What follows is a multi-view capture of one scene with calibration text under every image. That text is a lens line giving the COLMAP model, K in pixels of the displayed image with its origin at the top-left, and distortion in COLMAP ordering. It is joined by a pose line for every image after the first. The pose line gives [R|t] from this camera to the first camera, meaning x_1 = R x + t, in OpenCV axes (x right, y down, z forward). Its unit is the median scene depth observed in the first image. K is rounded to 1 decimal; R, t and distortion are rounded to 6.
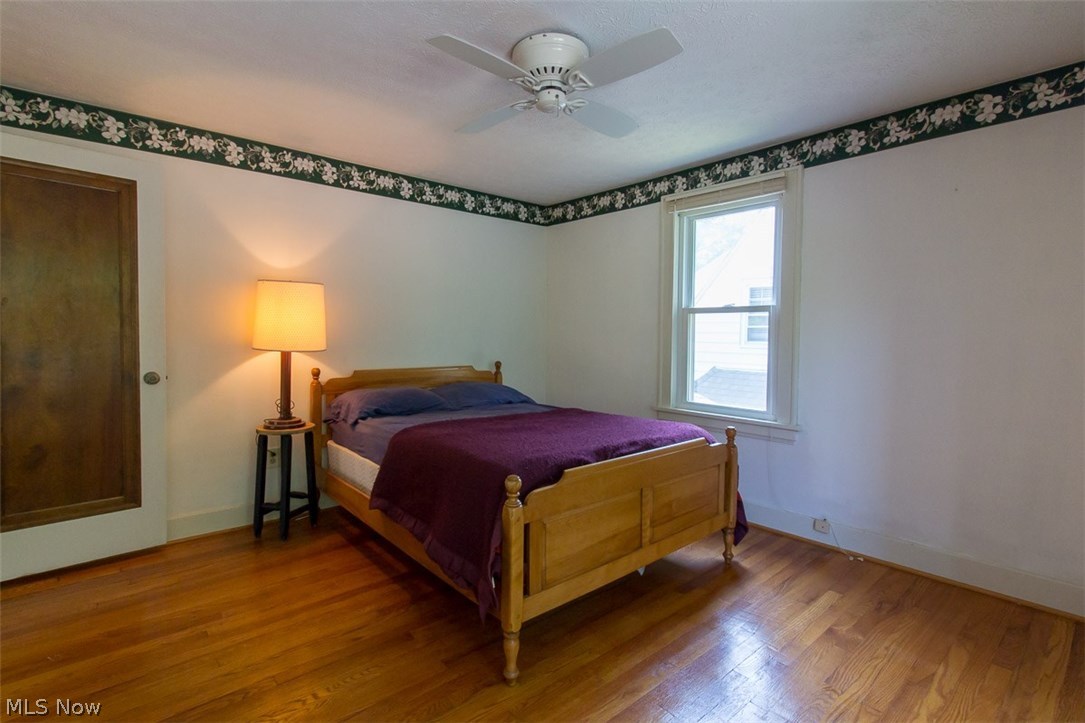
lens RADIAL K [[504.0, 0, 539.4], [0, 504.0, 352.2], [0, 0, 1]] dist [-0.022329, 0.001714]
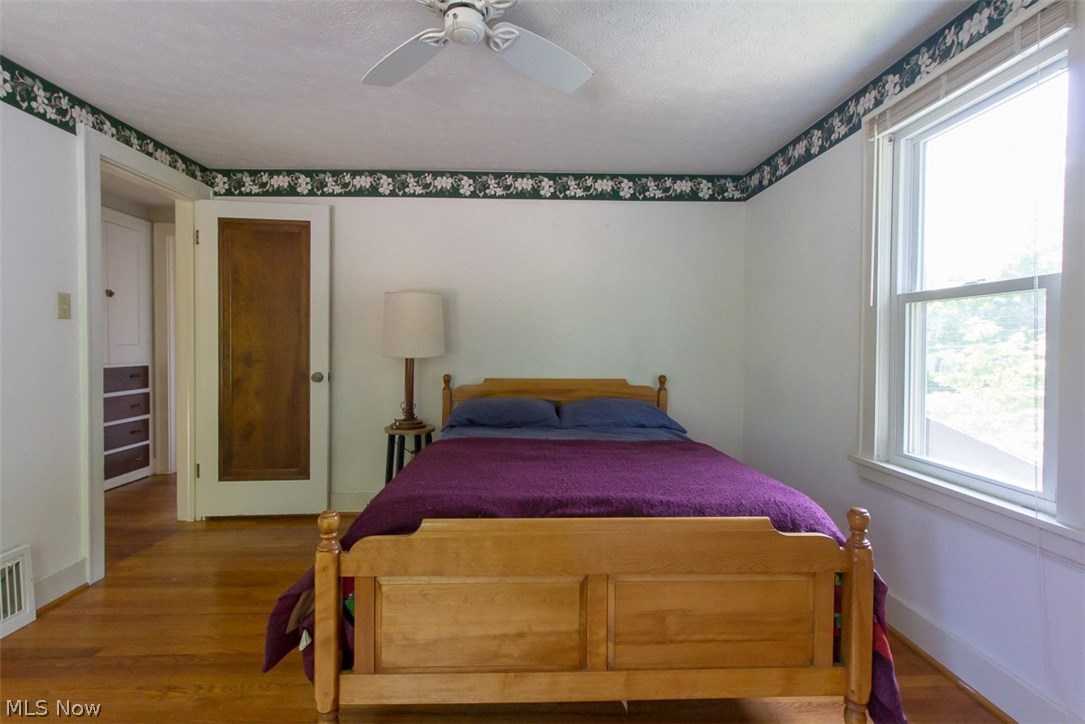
lens RADIAL K [[507.1, 0, 540.9], [0, 507.1, 355.3], [0, 0, 1]] dist [-0.004374, 0.001966]
pose [[0.775418, 0.009748, -0.631373, 0.389312], [-0.020114, 0.999755, -0.009268, -0.002712], [0.631127, 0.019886, 0.775424, 0.314387]]
